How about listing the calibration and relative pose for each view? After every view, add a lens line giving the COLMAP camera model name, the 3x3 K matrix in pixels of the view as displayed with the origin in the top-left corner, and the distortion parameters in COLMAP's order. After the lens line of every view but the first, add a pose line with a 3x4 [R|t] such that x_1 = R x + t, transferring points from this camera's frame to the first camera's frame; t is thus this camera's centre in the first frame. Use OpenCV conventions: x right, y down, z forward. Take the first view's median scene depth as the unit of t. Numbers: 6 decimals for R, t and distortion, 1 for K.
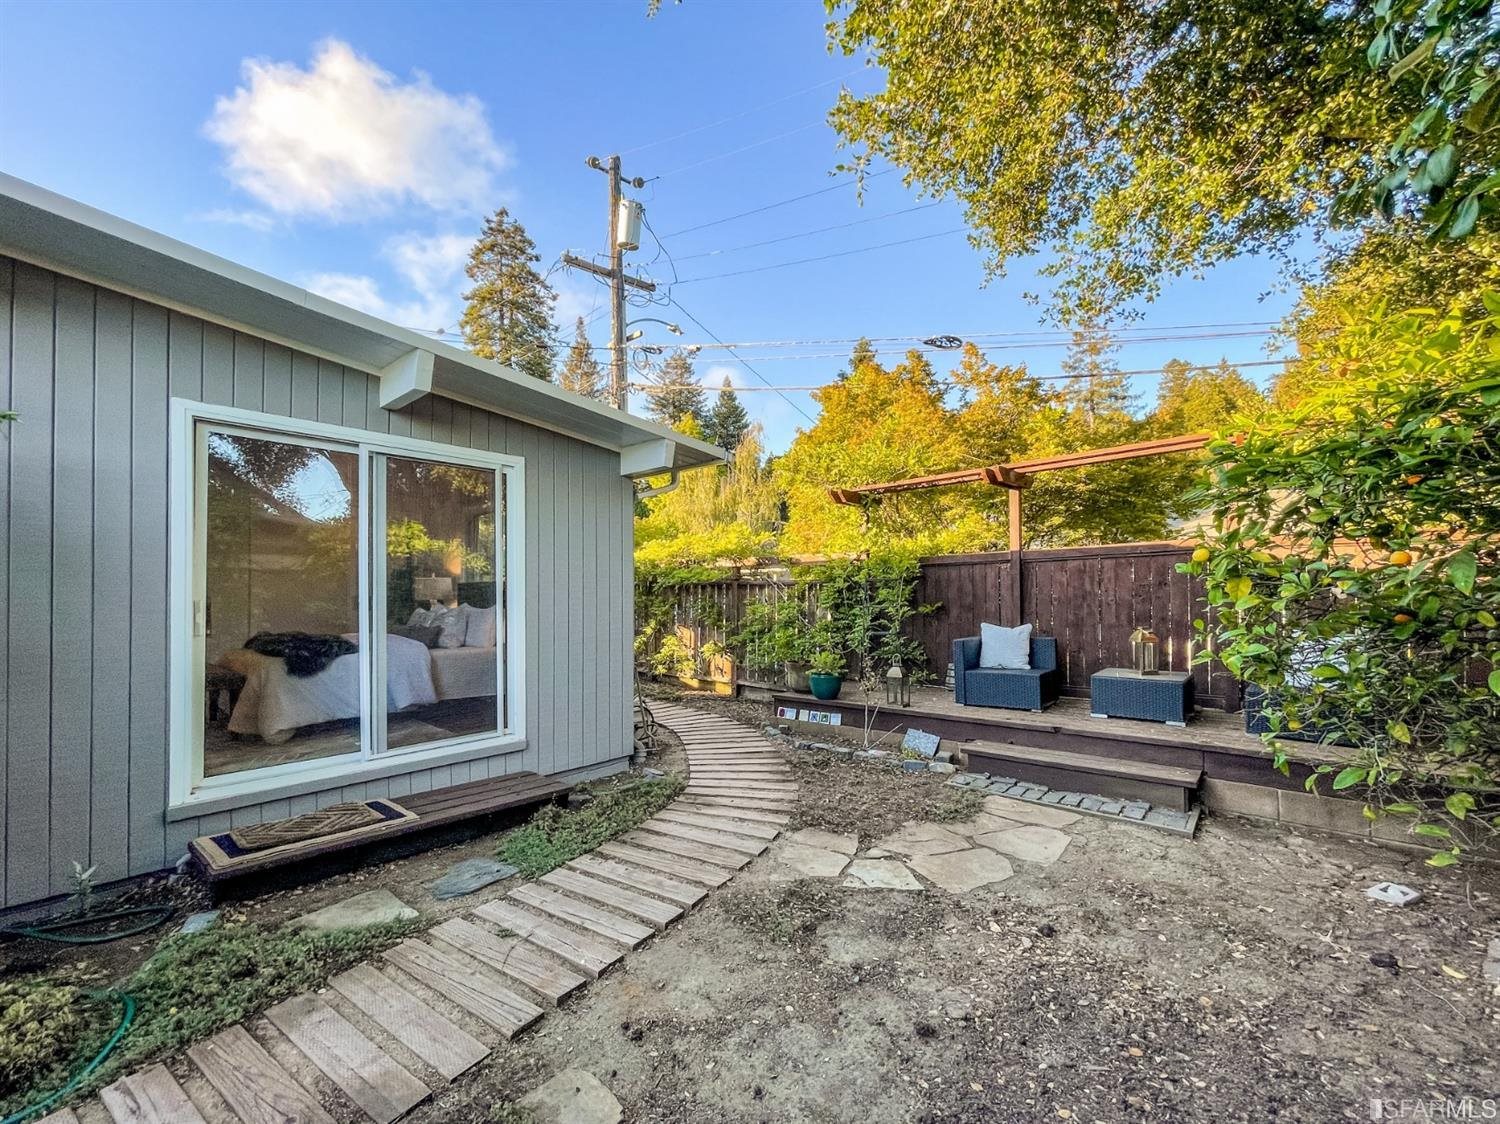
lens RADIAL K [[606.7, 0, 750.0], [0, 606.7, 562.0], [0, 0, 1]] dist [-0.012320, 0.000200]
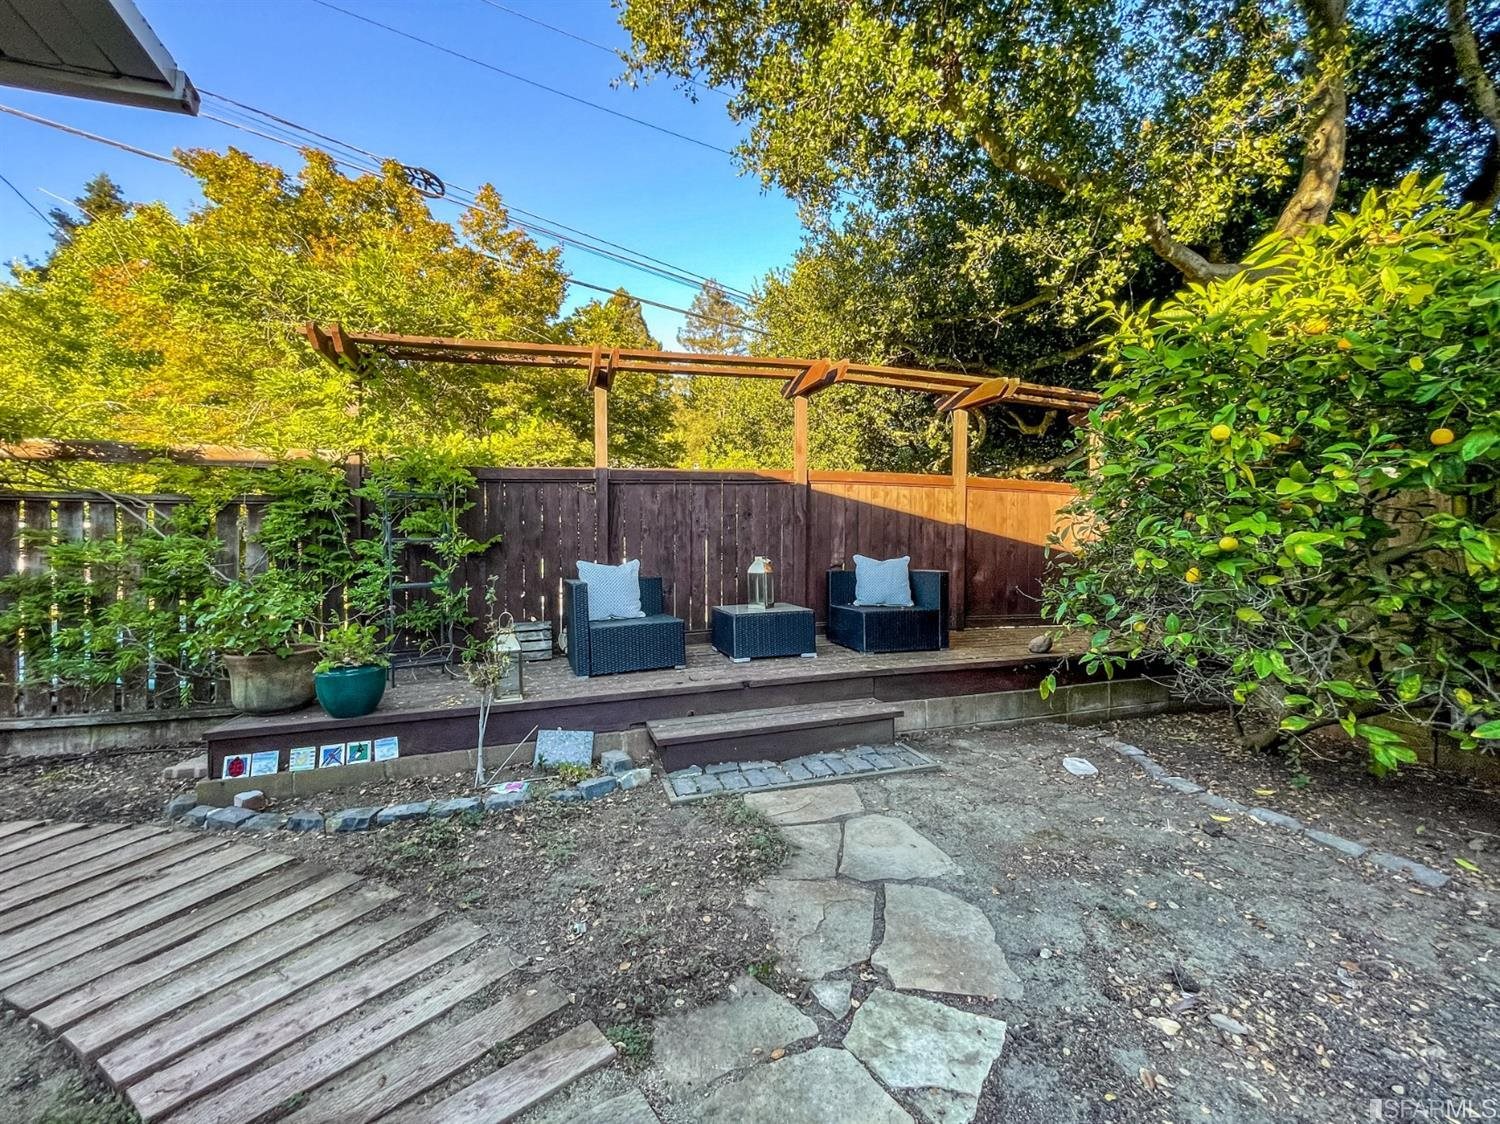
lens RADIAL K [[625.2, 0, 749.3], [0, 625.2, 526.6], [0, 0, 1]] dist [0.000362, 0.000111]
pose [[0.540054, 0.023341, 0.841307, -0.174750], [-0.033132, 0.999430, -0.006459, 0.073238], [-0.840978, -0.024386, 0.540519, 0.535591]]
